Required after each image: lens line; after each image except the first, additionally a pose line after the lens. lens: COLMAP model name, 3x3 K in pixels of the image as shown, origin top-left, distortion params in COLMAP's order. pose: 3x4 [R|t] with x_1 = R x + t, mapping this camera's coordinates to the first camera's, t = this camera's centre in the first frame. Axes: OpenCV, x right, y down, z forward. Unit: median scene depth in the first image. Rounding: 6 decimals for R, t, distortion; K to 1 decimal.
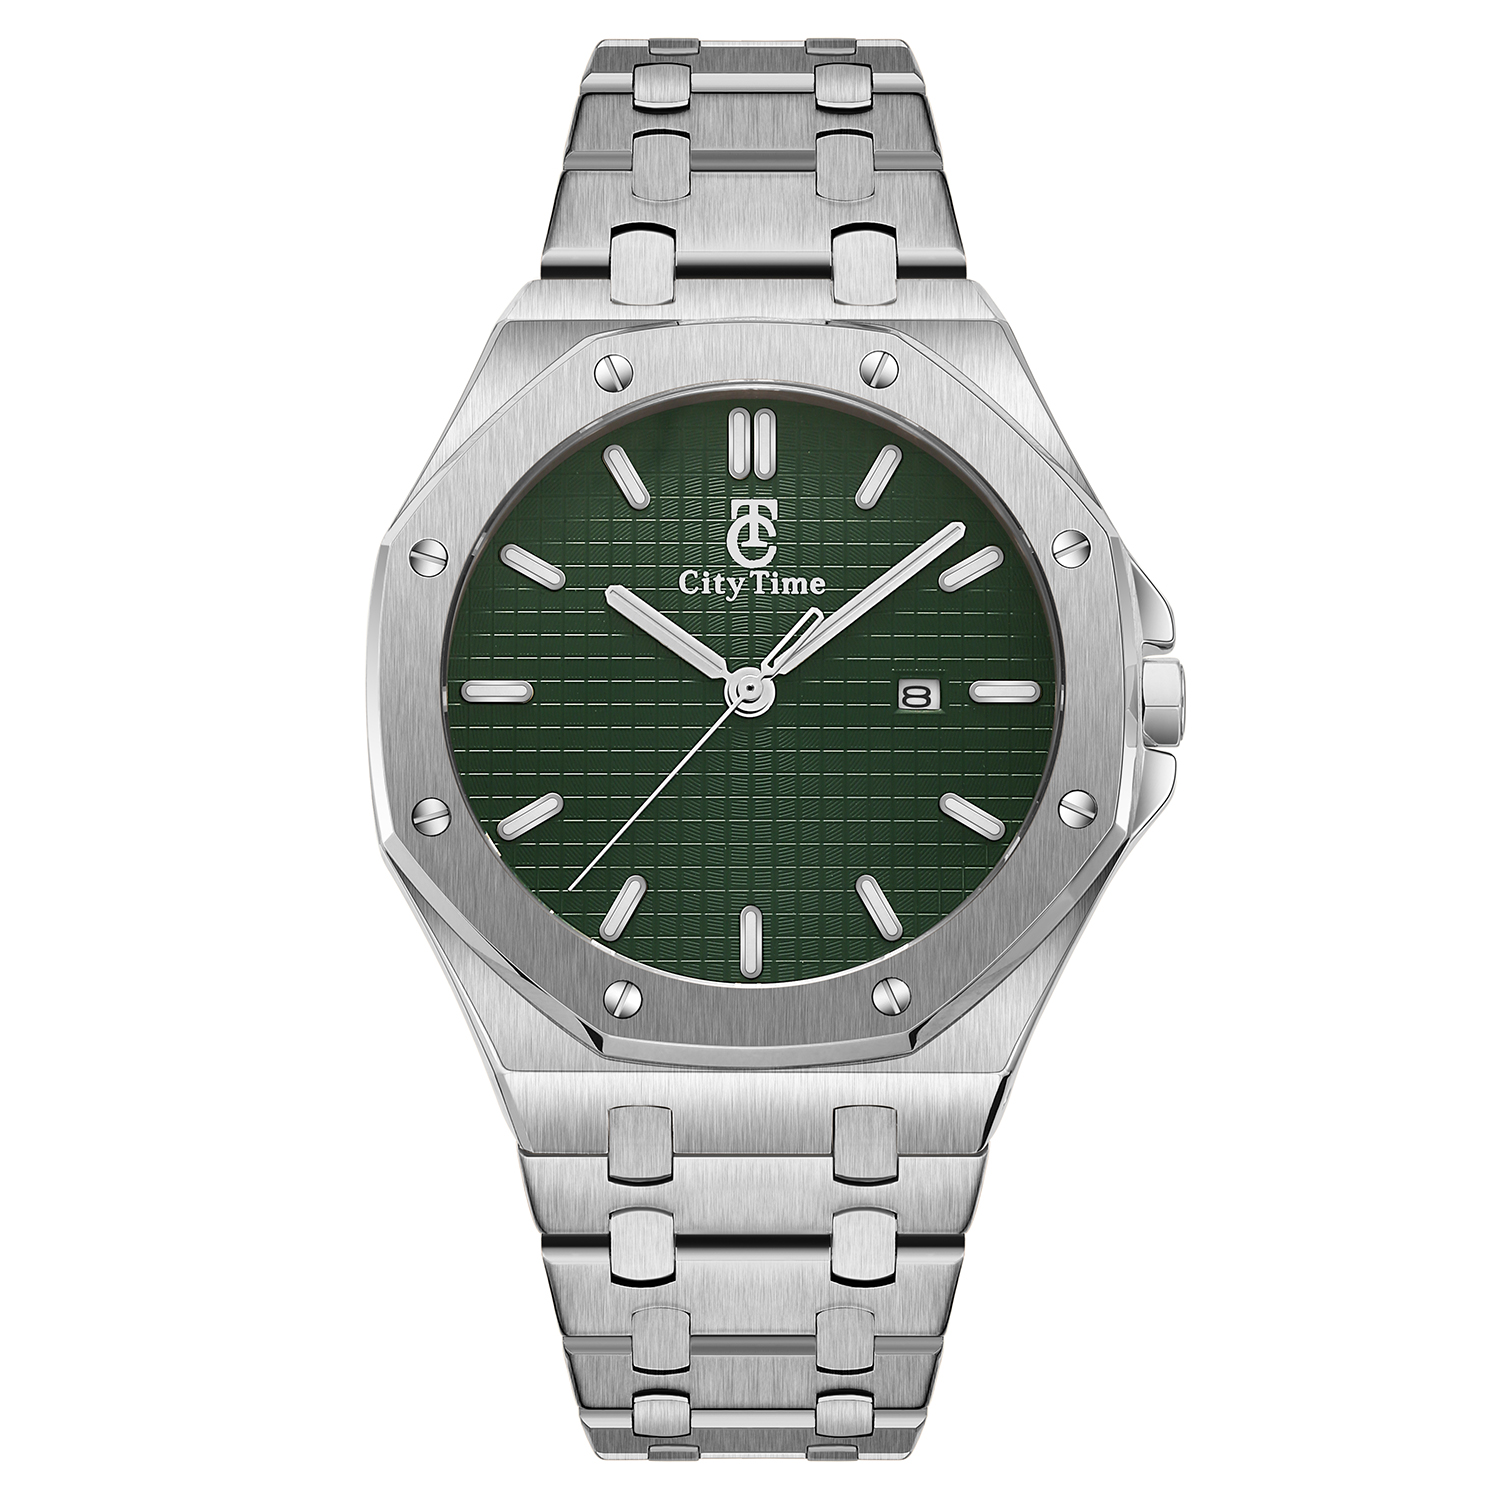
lens RADIAL K [[4899.5, 0, 750.0], [0, 4899.5, 750.0], [0, 0, 1]] dist [0.090068, 0.168104]
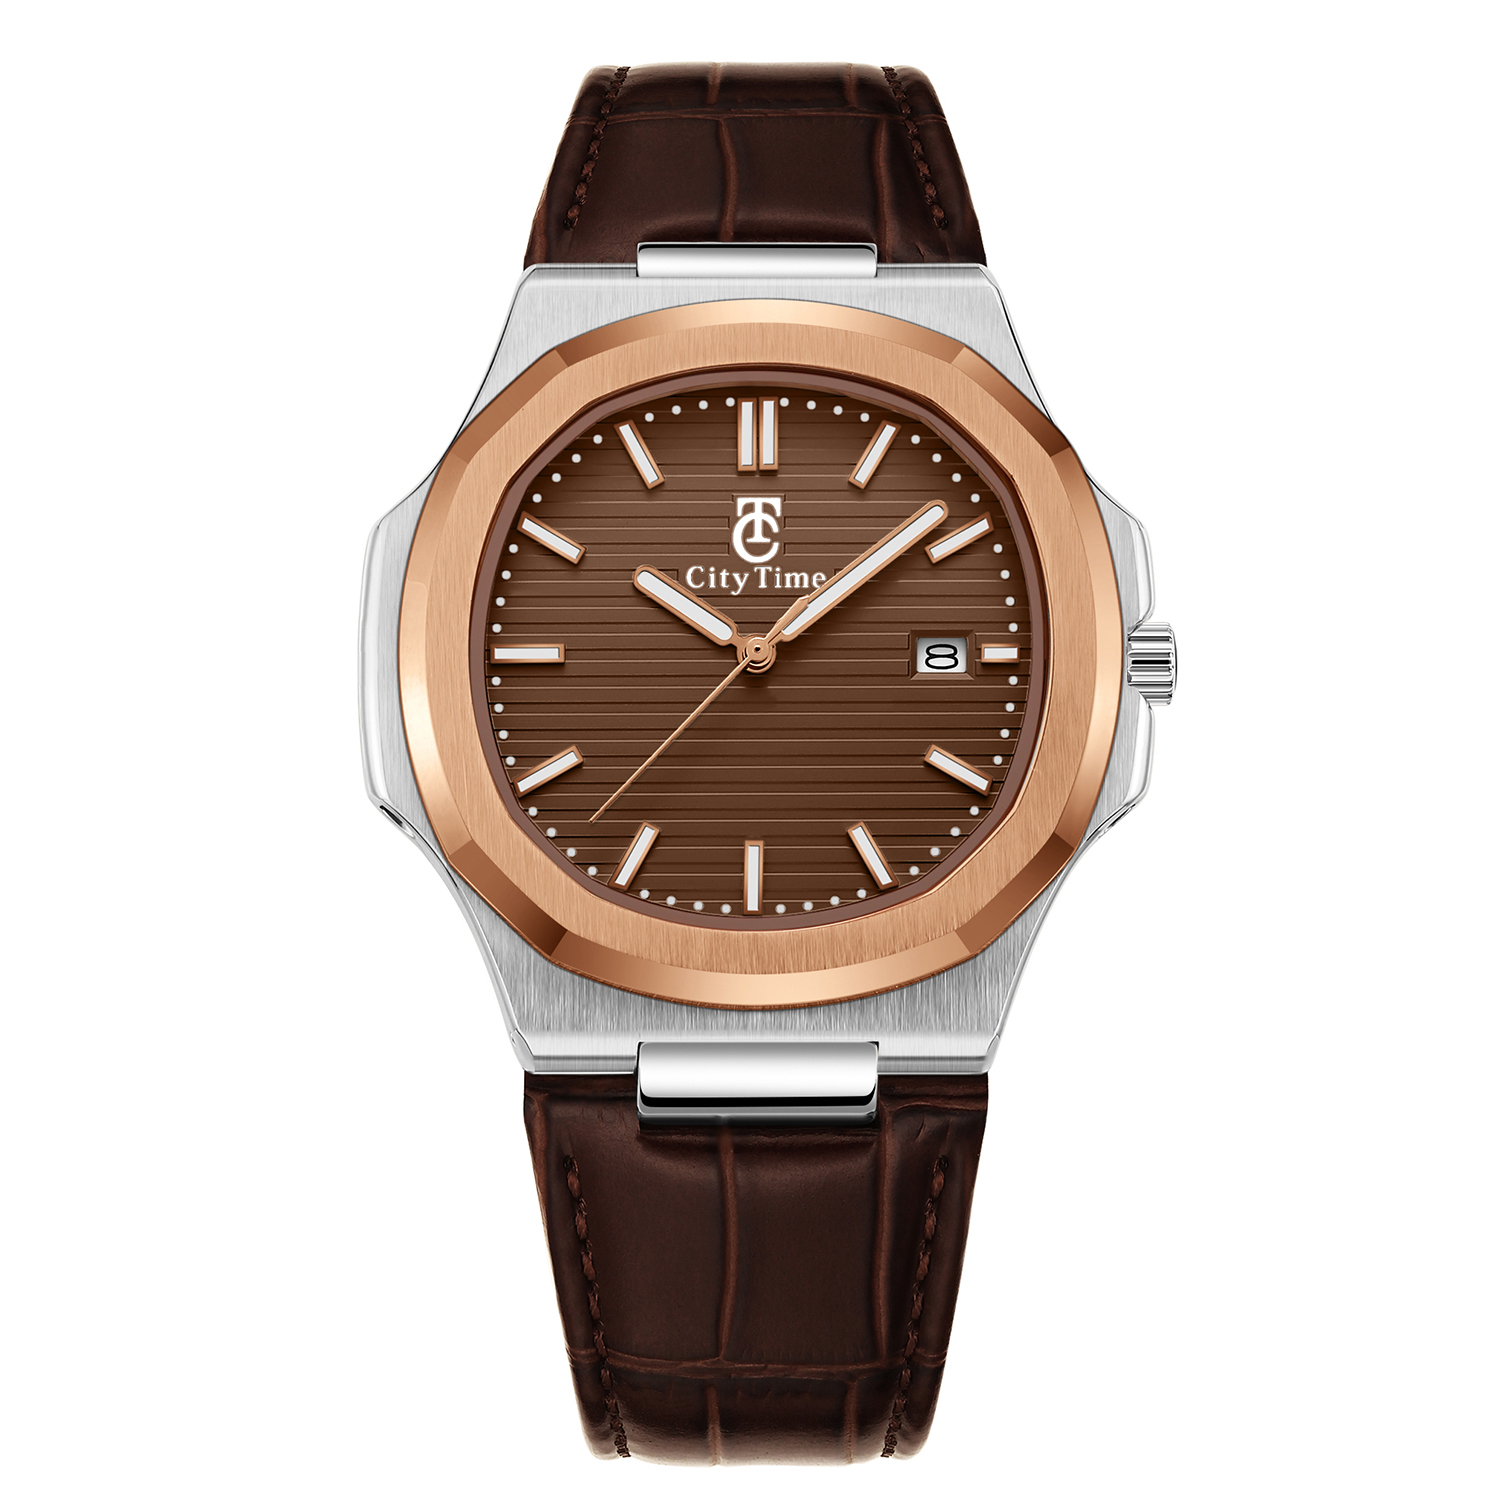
lens RADIAL K [[6343.2, 0, 750.0], [0, 6343.2, 750.0], [0, 0, 1]] dist [-0.099783, -2.389694]
pose [[0.999995, 0.003168, 0.000004, -0.000839], [-0.003168, 0.999986, 0.004128, 0.003831], [0.000009, -0.004128, 0.999991, -0.415919]]
